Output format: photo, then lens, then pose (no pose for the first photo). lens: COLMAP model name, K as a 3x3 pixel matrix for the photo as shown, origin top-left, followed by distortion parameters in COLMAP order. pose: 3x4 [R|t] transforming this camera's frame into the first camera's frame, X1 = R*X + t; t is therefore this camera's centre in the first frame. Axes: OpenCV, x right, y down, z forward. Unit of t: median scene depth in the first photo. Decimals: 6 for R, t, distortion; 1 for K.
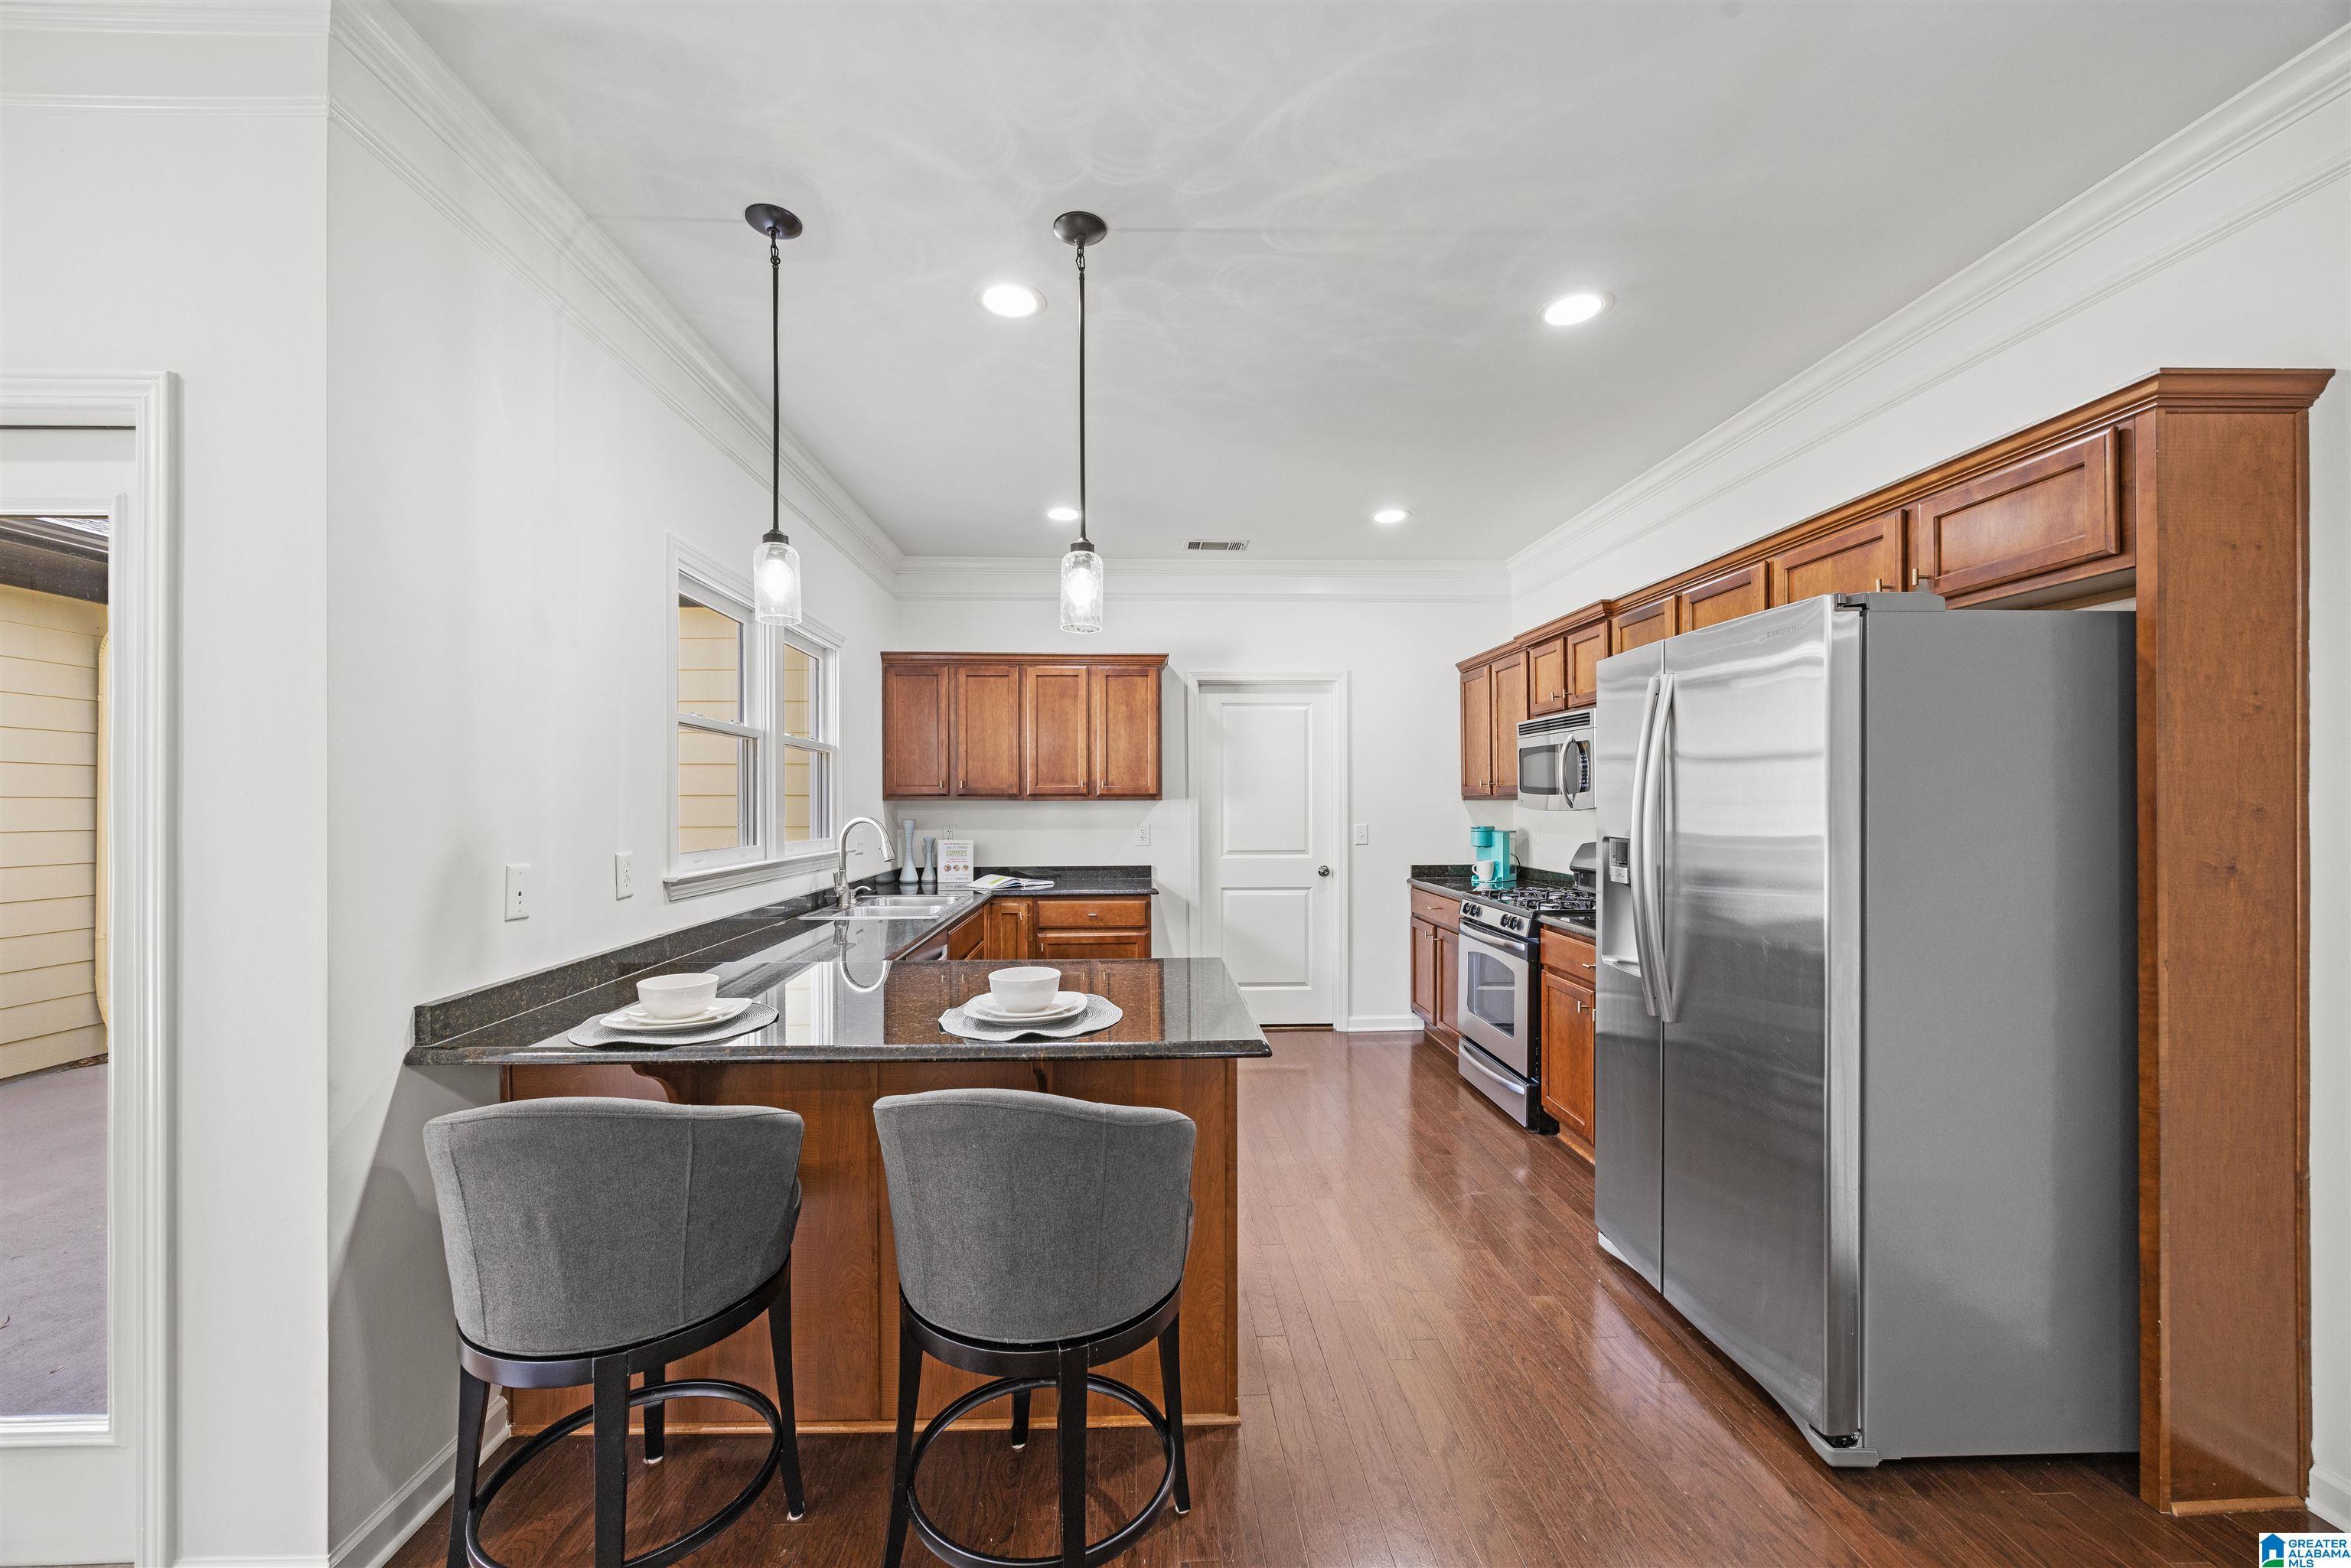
lens RADIAL K [[907.7, 0, 1134.7], [0, 907.7, 800.9], [0, 0, 1]] dist [-0.002440, 0.000011]
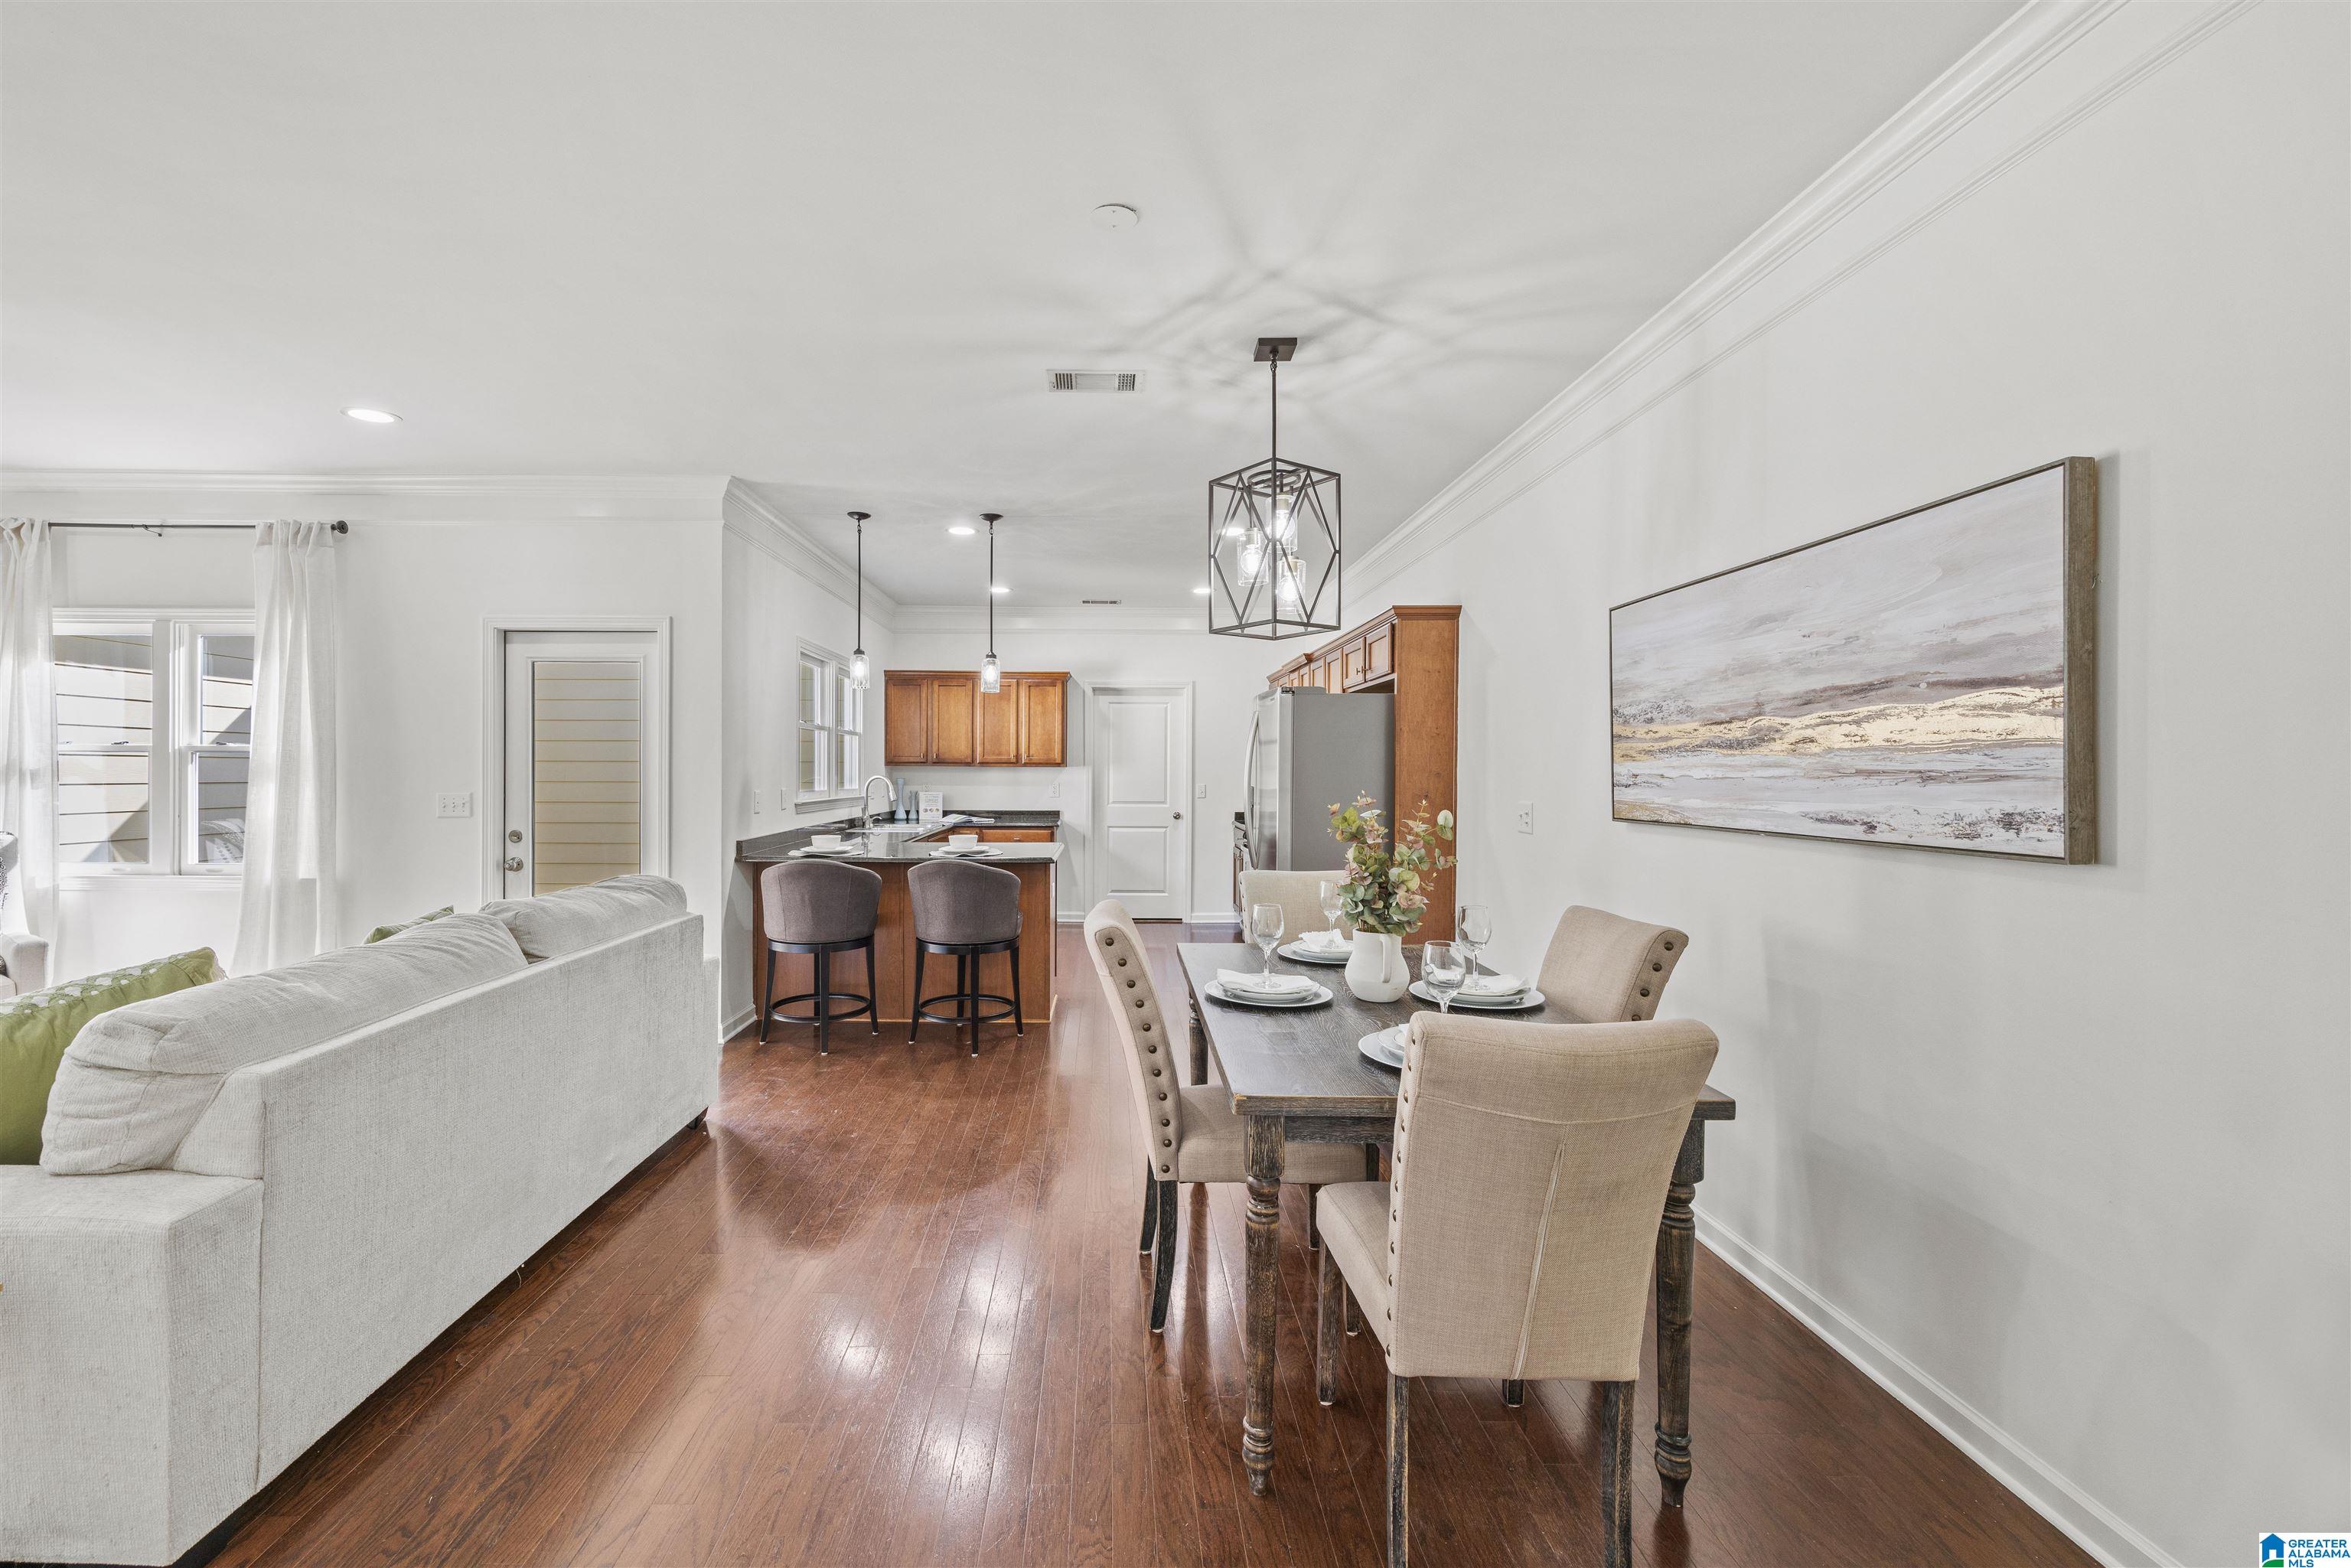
lens RADIAL K [[957.8, 0, 1097.3], [0, 957.8, 768.0], [0, 0, 1]] dist [-0.000330, 0.000132]
pose [[0.999858, 0.007842, -0.014883, 0.111025], [-0.007845, 0.999969, -0.000155, 0.000684], [0.014881, 0.000272, 0.999889, -0.632796]]
